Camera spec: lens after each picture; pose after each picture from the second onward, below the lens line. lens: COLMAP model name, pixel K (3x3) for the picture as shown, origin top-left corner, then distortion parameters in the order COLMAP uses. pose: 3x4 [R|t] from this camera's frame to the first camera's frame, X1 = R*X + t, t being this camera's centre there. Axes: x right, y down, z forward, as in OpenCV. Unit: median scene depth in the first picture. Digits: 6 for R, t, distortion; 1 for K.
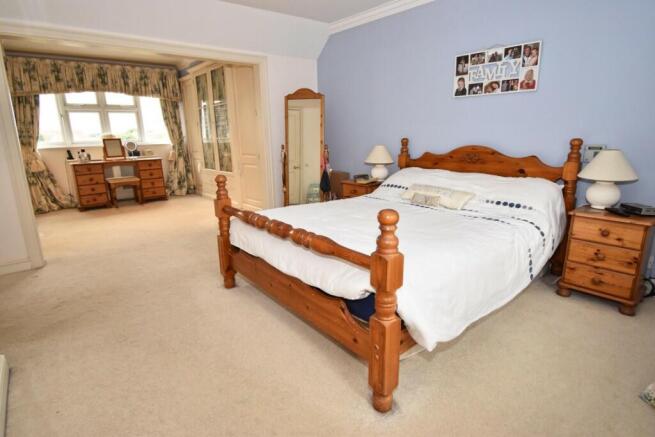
lens RADIAL K [[346.0, 0, 327.5], [0, 346.0, 218.5], [0, 0, 1]] dist [0.001150, -0.001327]
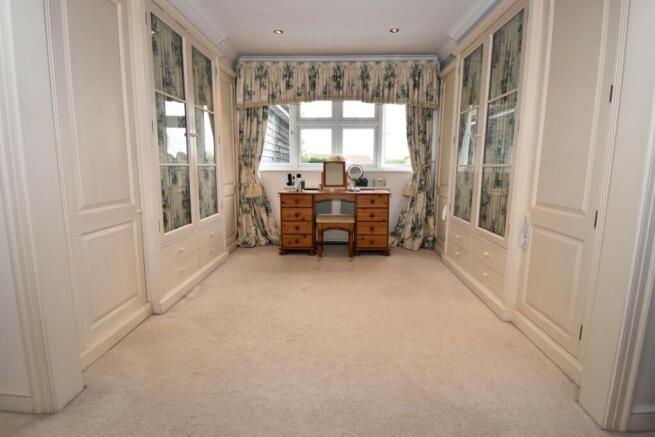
lens RADIAL K [[346.0, 0, 327.5], [0, 346.0, 218.5], [0, 0, 1]] dist [0.001150, -0.001327]
pose [[0.746293, 0.132729, -0.652250, -0.145421], [-0.181879, 0.983288, -0.008010, -0.107105], [0.640287, 0.124608, 0.757962, 0.468621]]
